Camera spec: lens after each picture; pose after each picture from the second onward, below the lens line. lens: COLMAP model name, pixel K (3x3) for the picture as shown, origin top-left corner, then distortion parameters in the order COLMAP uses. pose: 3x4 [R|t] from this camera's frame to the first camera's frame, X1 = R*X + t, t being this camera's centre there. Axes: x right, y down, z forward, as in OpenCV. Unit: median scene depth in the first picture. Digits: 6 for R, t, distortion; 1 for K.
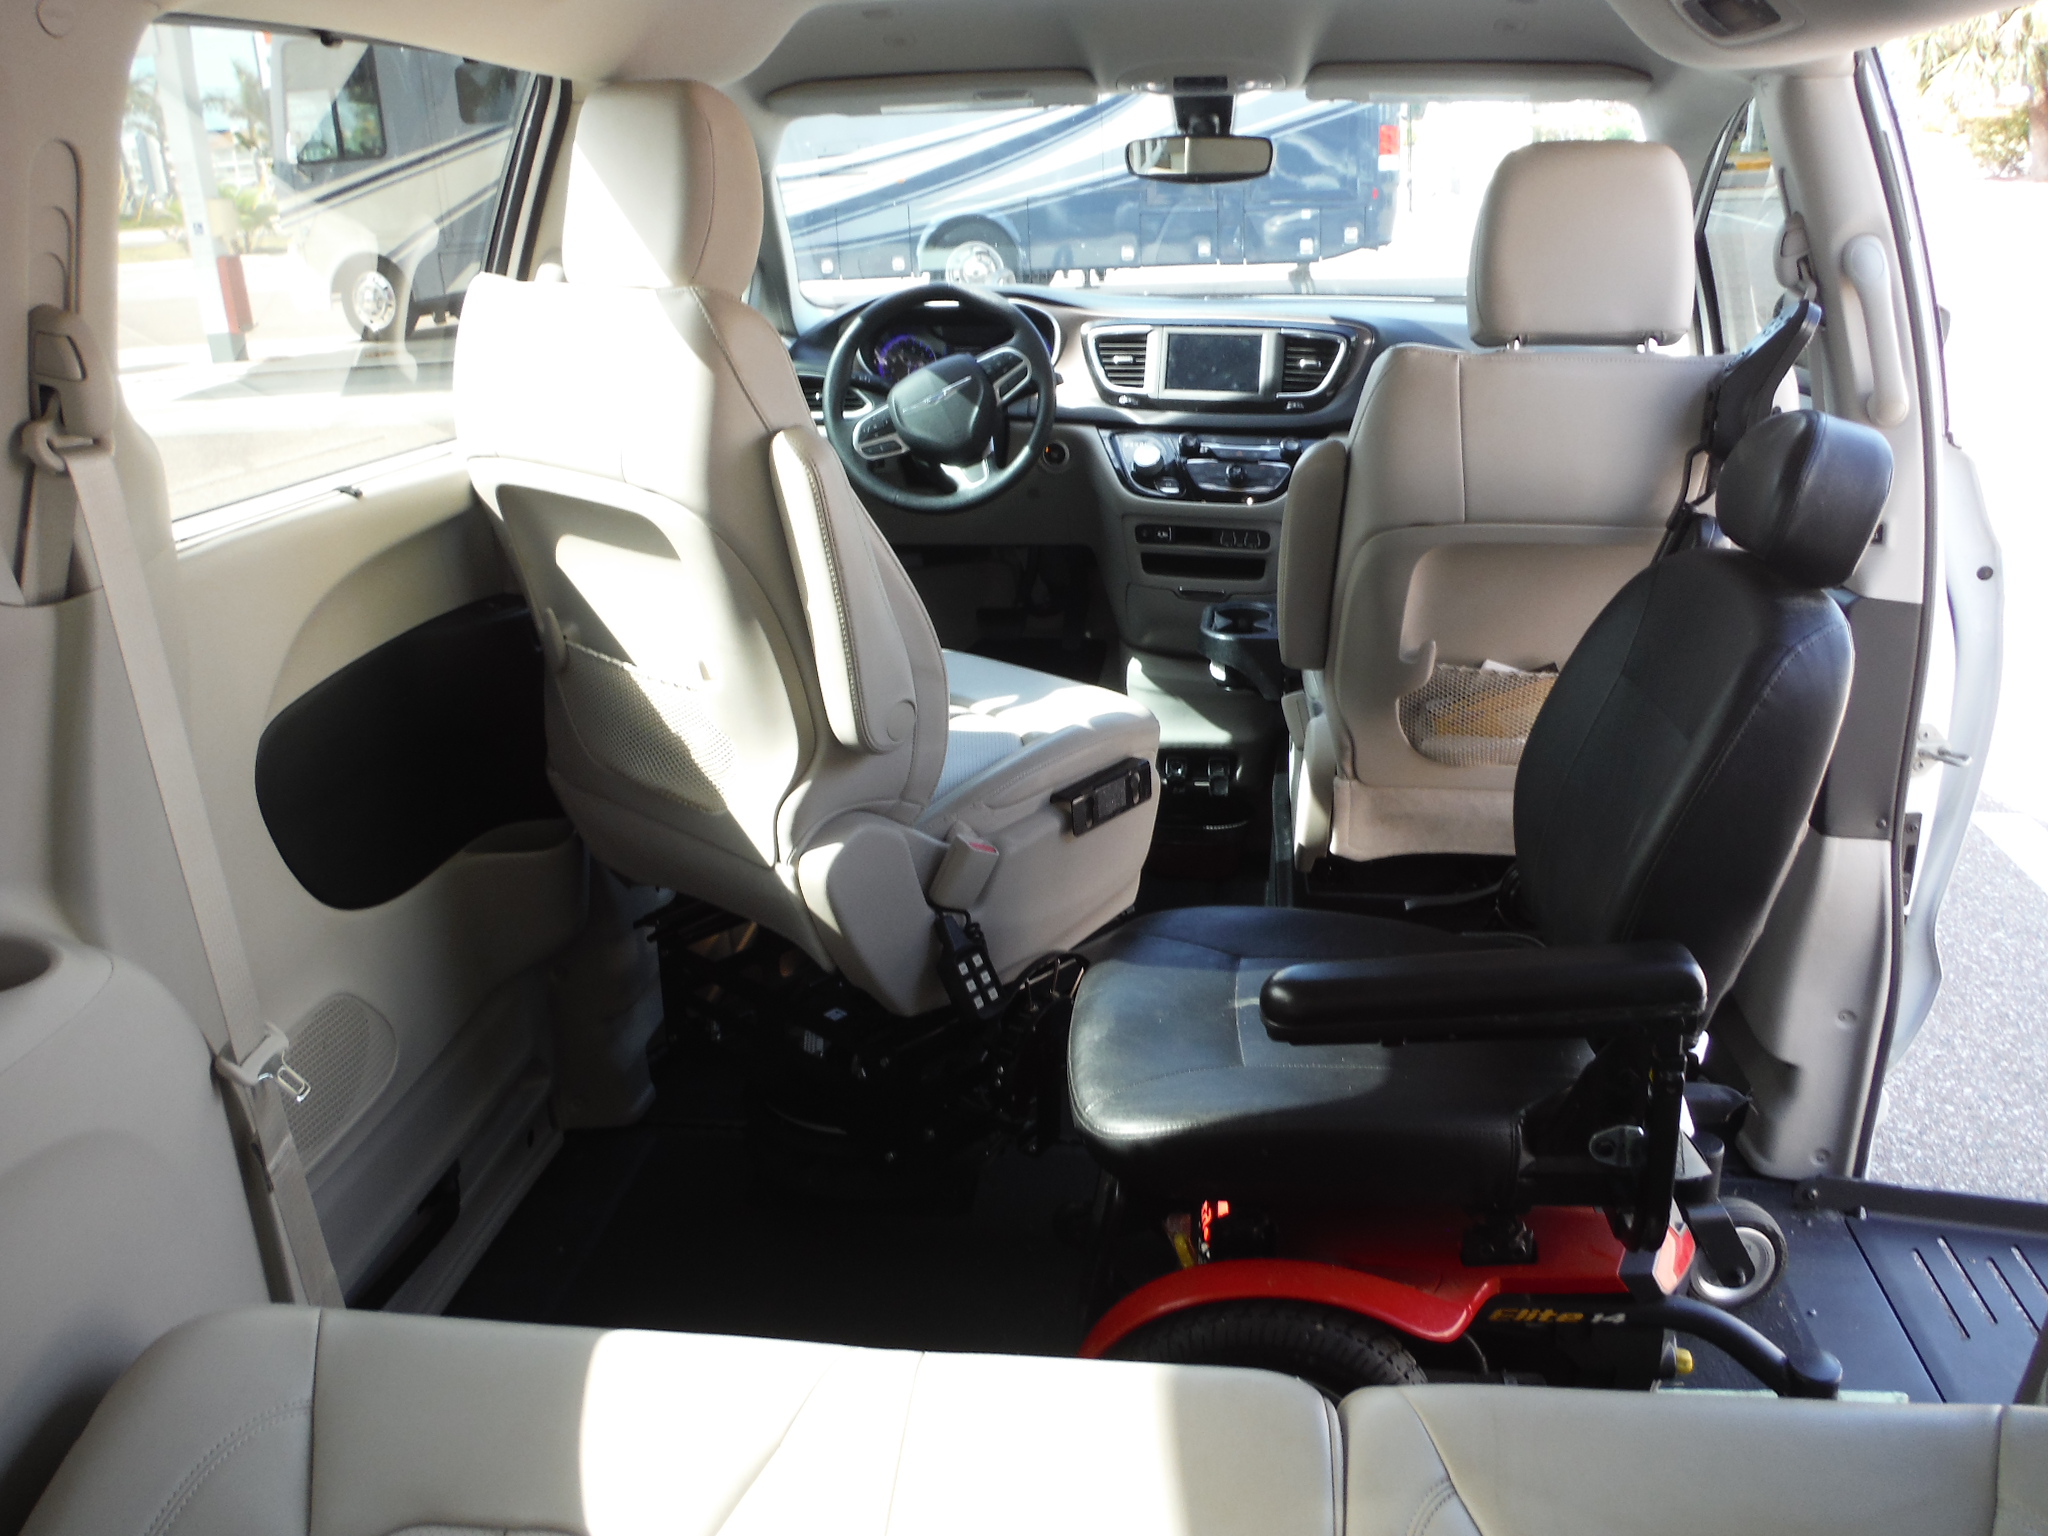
lens RADIAL K [[1689.2, 0, 1024.0], [0, 1689.2, 768.0], [0, 0, 1]] dist [0.005389, -0.168761]
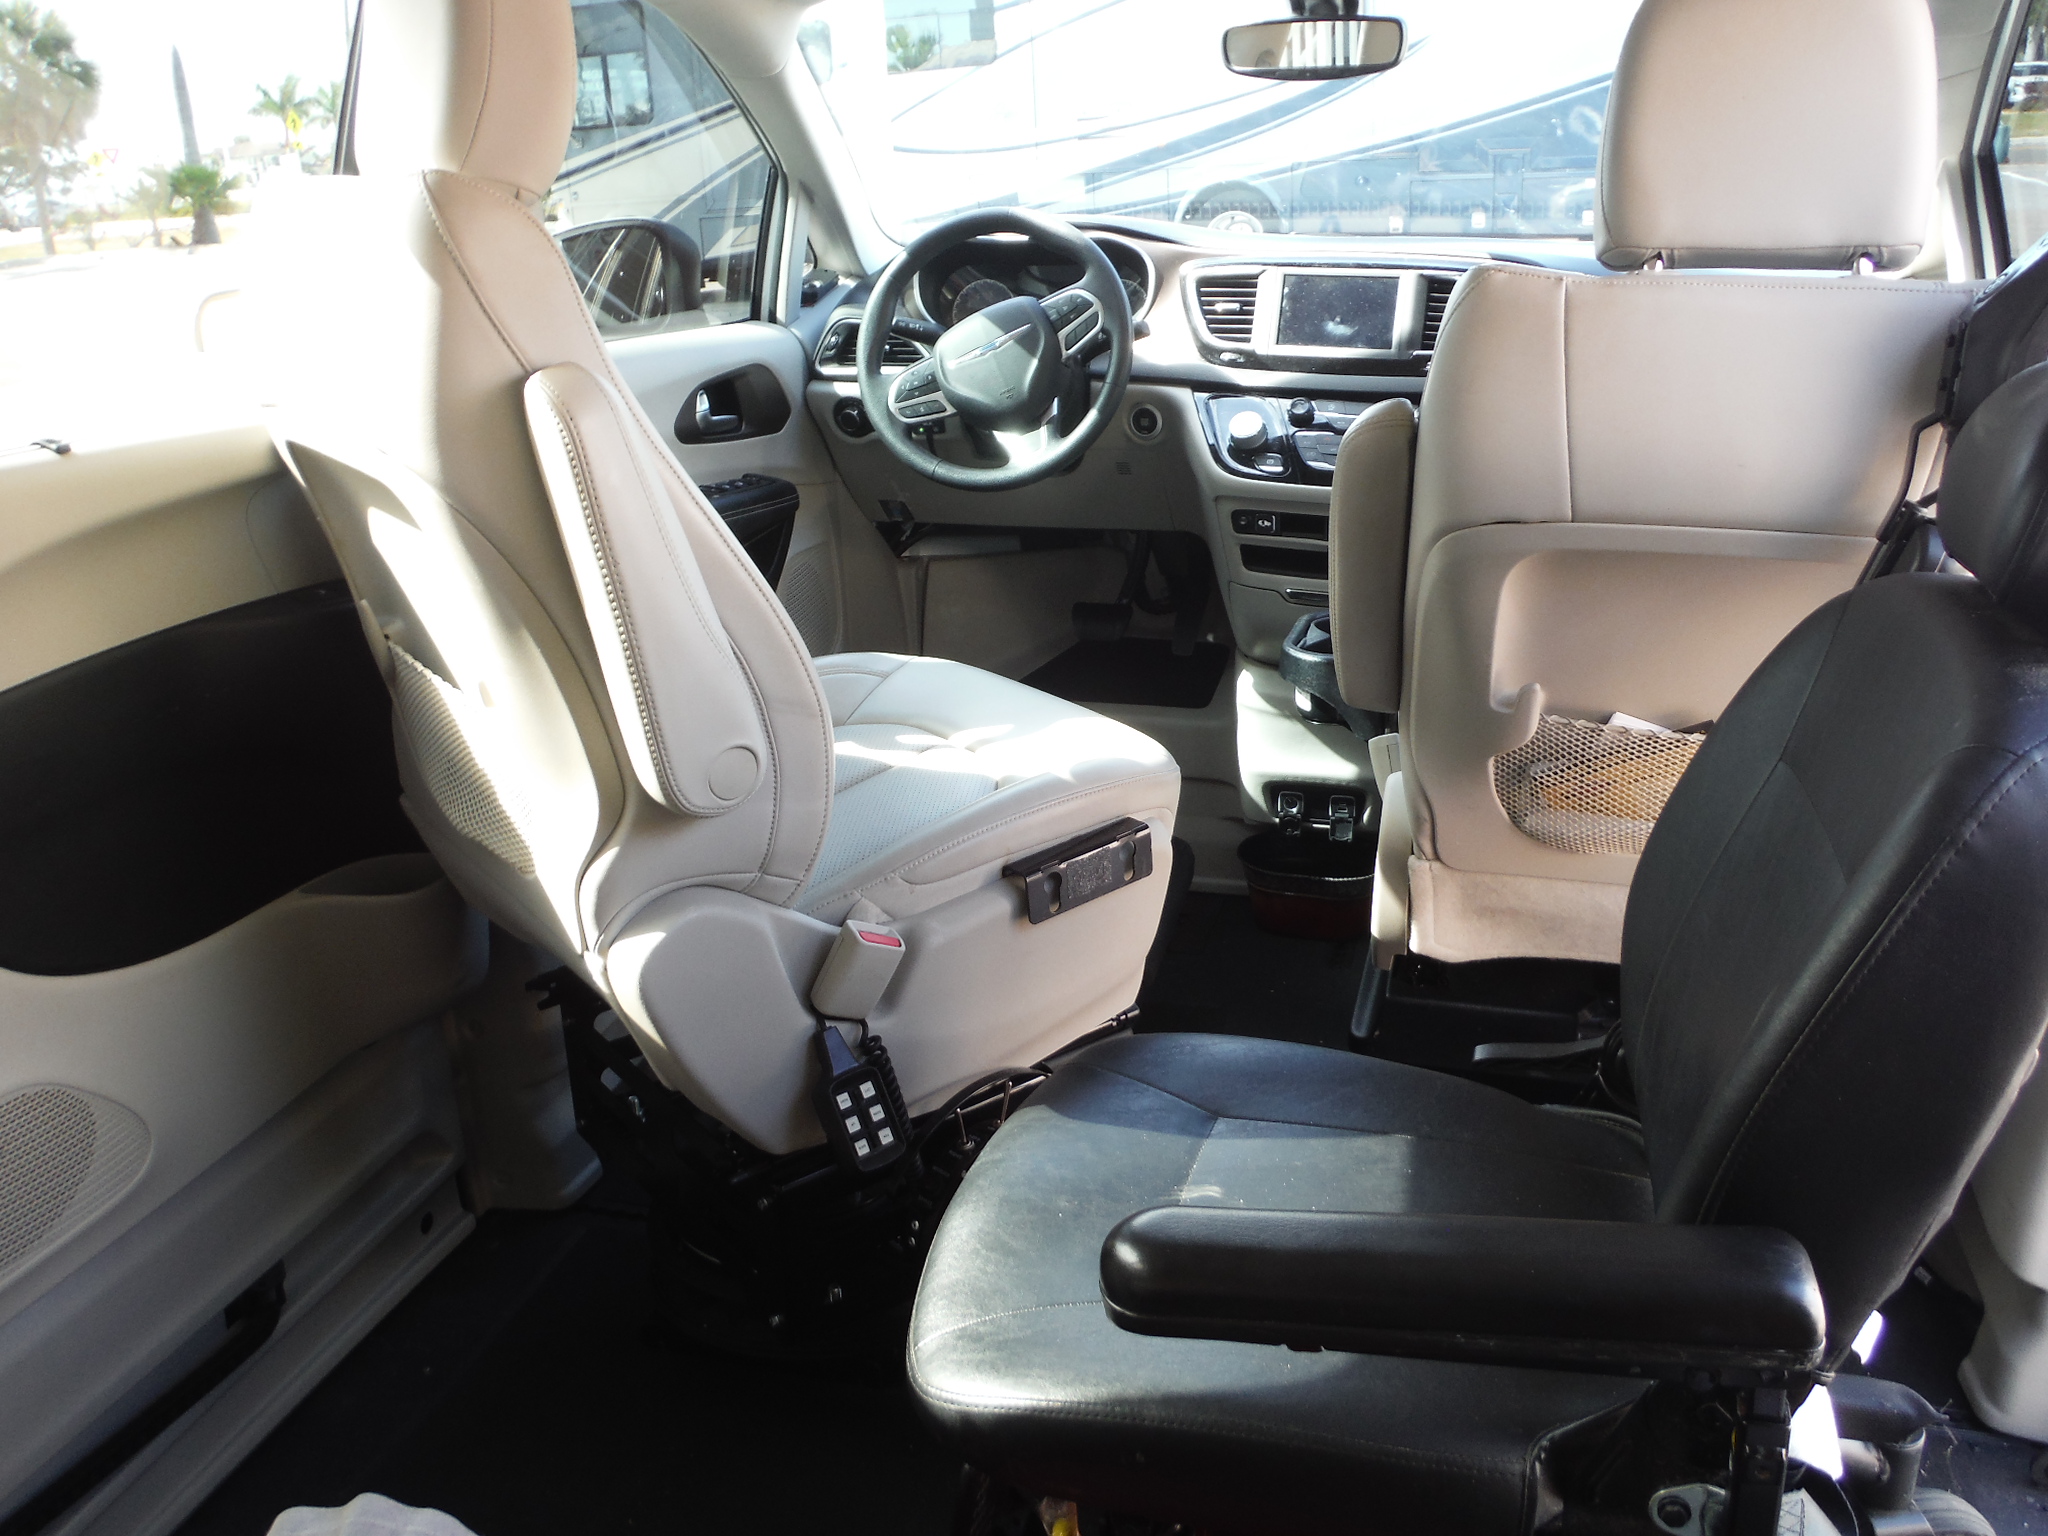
lens RADIAL K [[1690.4, 0, 1024.0], [0, 1690.4, 768.0], [0, 0, 1]] dist [-0.044658, 0.020364]
pose [[0.986424, 0.048937, -0.156757, 0.119055], [-0.046779, 0.998753, 0.017426, -0.035181], [0.157414, -0.009857, 0.987484, 0.215830]]
